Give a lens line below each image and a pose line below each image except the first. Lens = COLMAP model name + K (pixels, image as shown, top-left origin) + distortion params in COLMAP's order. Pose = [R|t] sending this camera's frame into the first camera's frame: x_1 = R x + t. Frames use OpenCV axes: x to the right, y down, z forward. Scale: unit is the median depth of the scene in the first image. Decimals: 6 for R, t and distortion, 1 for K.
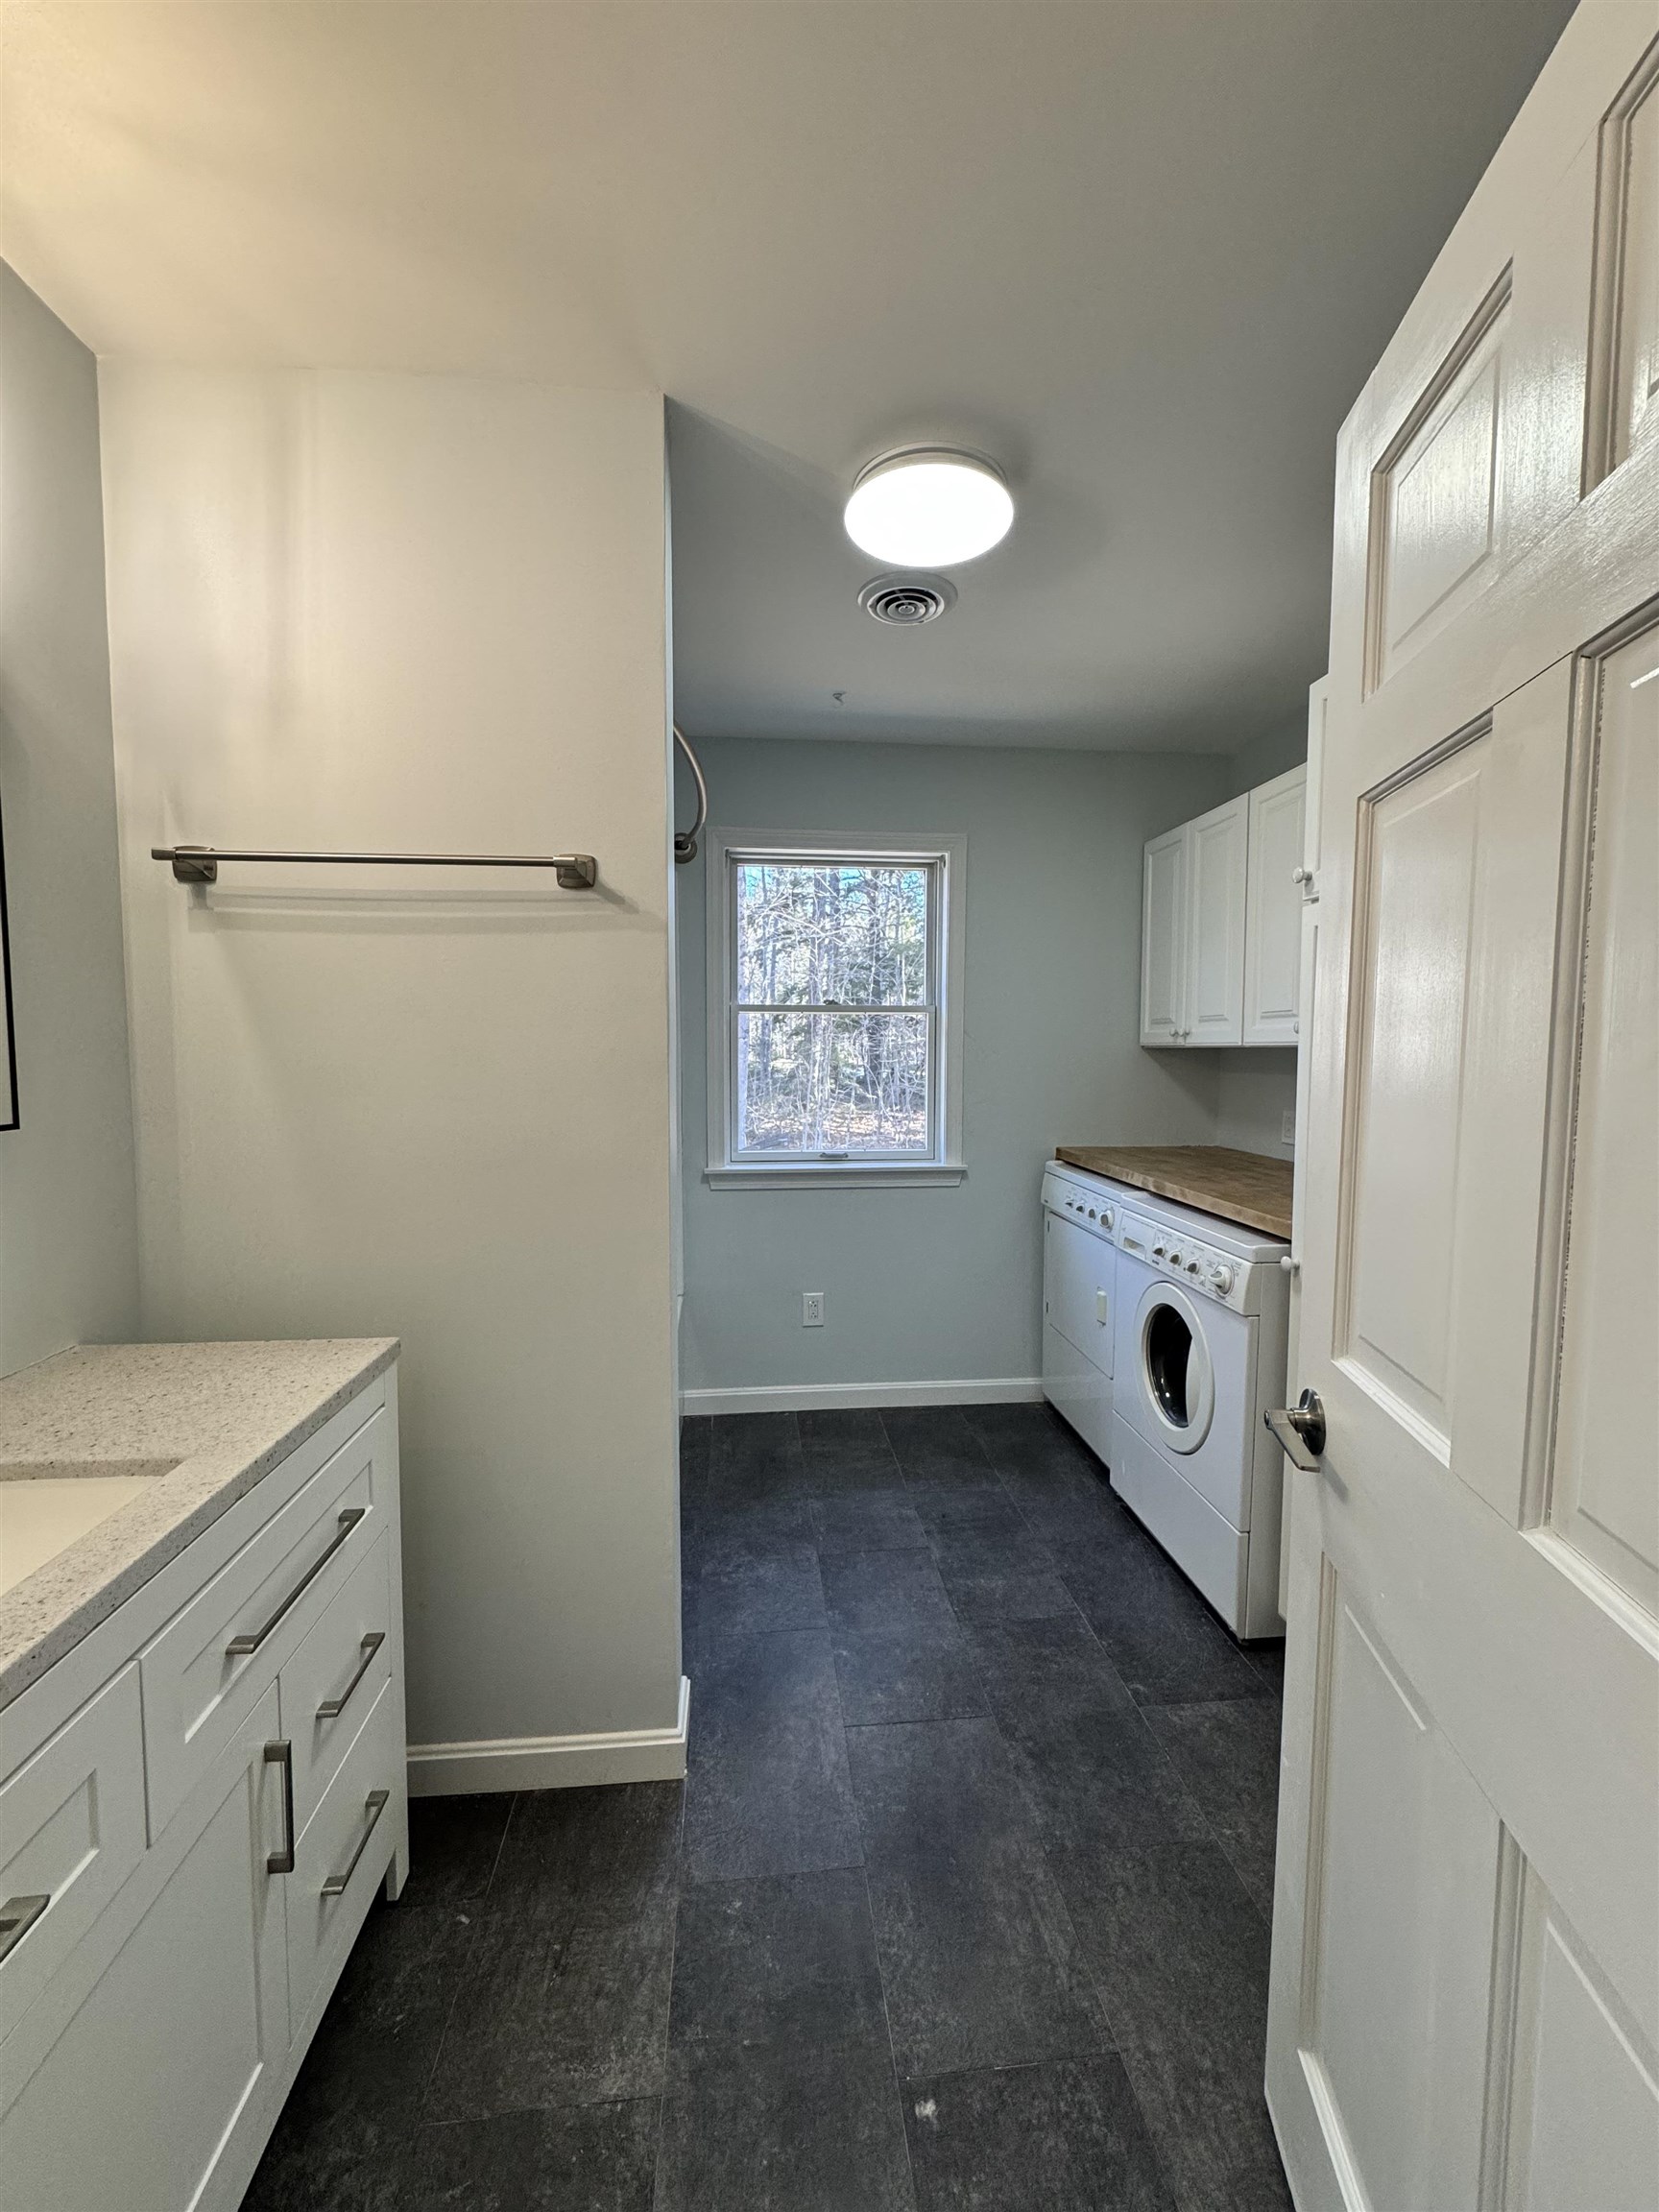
lens RADIAL K [[880.0, 0, 830.7], [0, 880.0, 1102.7], [0, 0, 1]] dist [-0.004617, 0.000549]
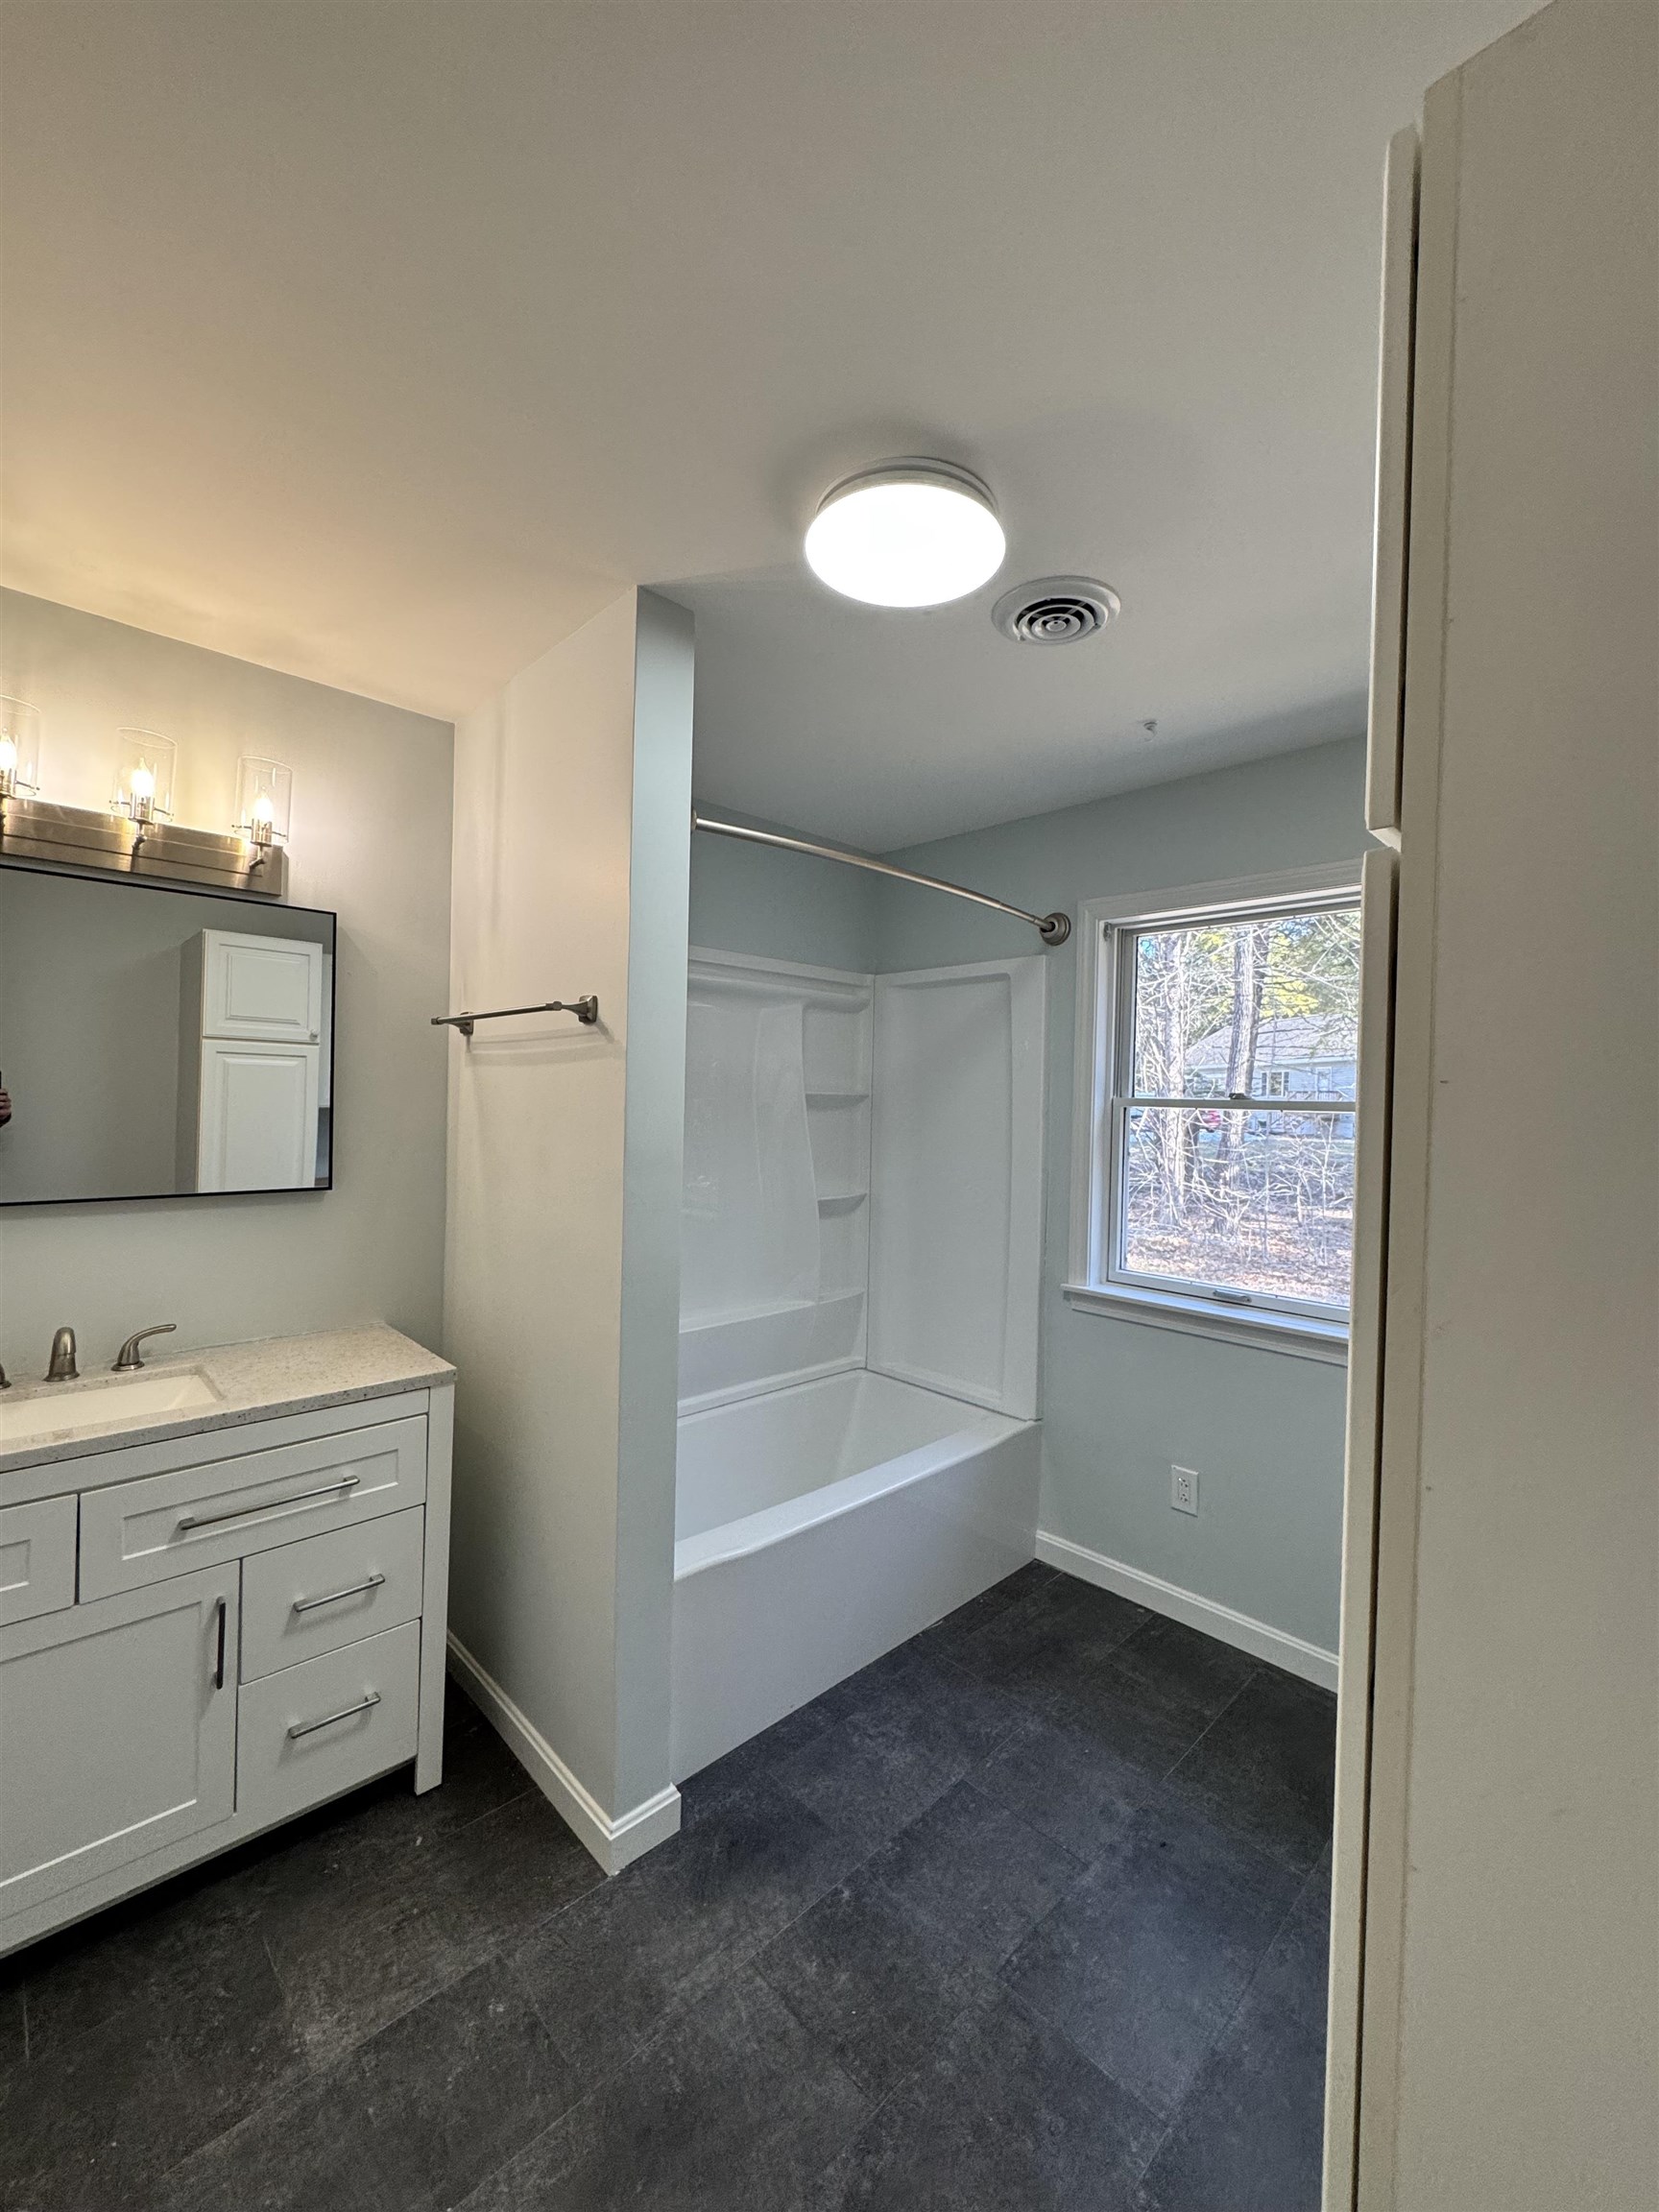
lens RADIAL K [[879.5, 0, 829.5], [0, 879.5, 1106.0], [0, 0, 1]] dist [-0.002505, 0.000660]
pose [[0.621014, 0.020672, -0.783527, 0.799898], [-0.073309, 0.996802, -0.031805, -0.115929], [0.780364, 0.077191, 0.620543, 0.510415]]
